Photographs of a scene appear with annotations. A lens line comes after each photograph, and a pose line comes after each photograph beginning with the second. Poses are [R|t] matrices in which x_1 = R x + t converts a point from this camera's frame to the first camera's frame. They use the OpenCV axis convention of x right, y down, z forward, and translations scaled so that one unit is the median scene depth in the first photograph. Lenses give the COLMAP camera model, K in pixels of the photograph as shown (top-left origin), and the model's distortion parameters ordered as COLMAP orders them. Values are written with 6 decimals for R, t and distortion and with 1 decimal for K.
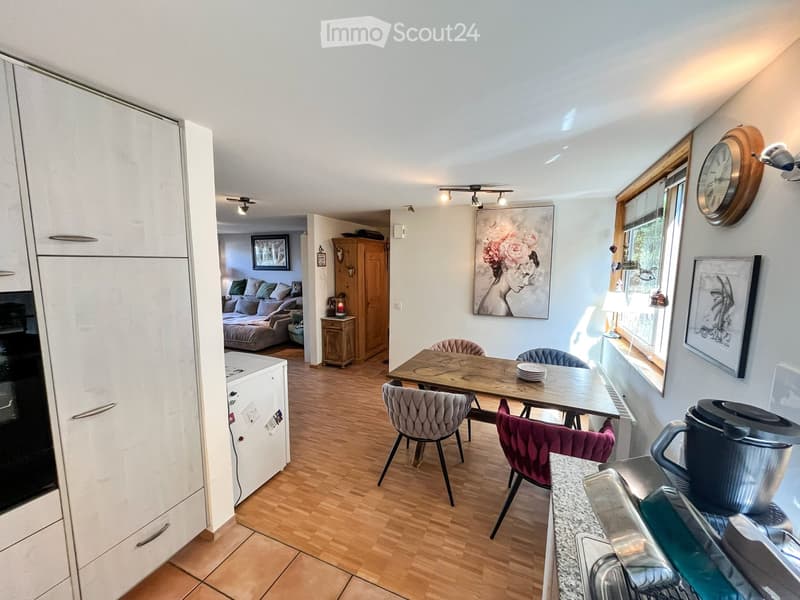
lens RADIAL K [[321.5, 0, 398.1], [0, 321.5, 301.7], [0, 0, 1]] dist [-0.003411, -0.000147]
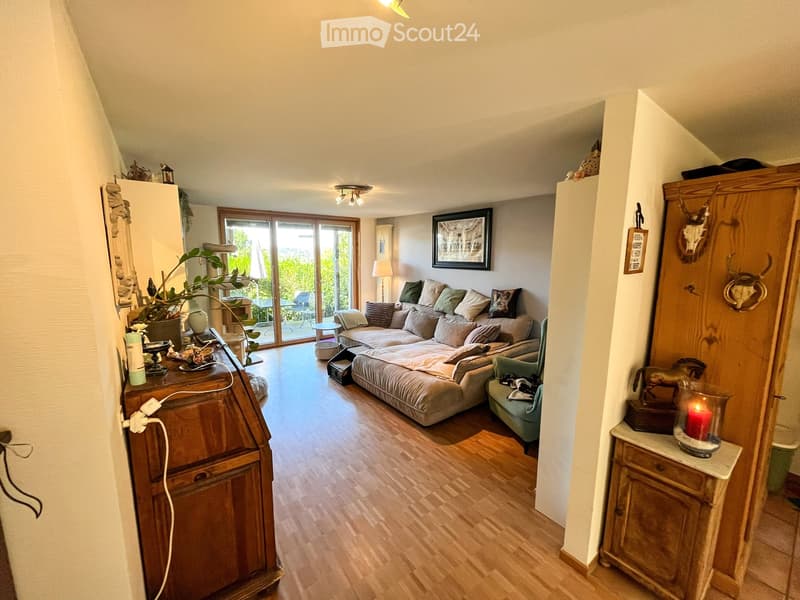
lens RADIAL K [[321.5, 0, 399.5], [0, 321.5, 300.4], [0, 0, 1]] dist [-0.003411, -0.000147]
pose [[0.863182, 0.068418, -0.500235, -0.180145], [-0.057718, 0.997652, 0.036855, -0.053739], [0.501582, -0.002940, 0.865105, 0.405889]]
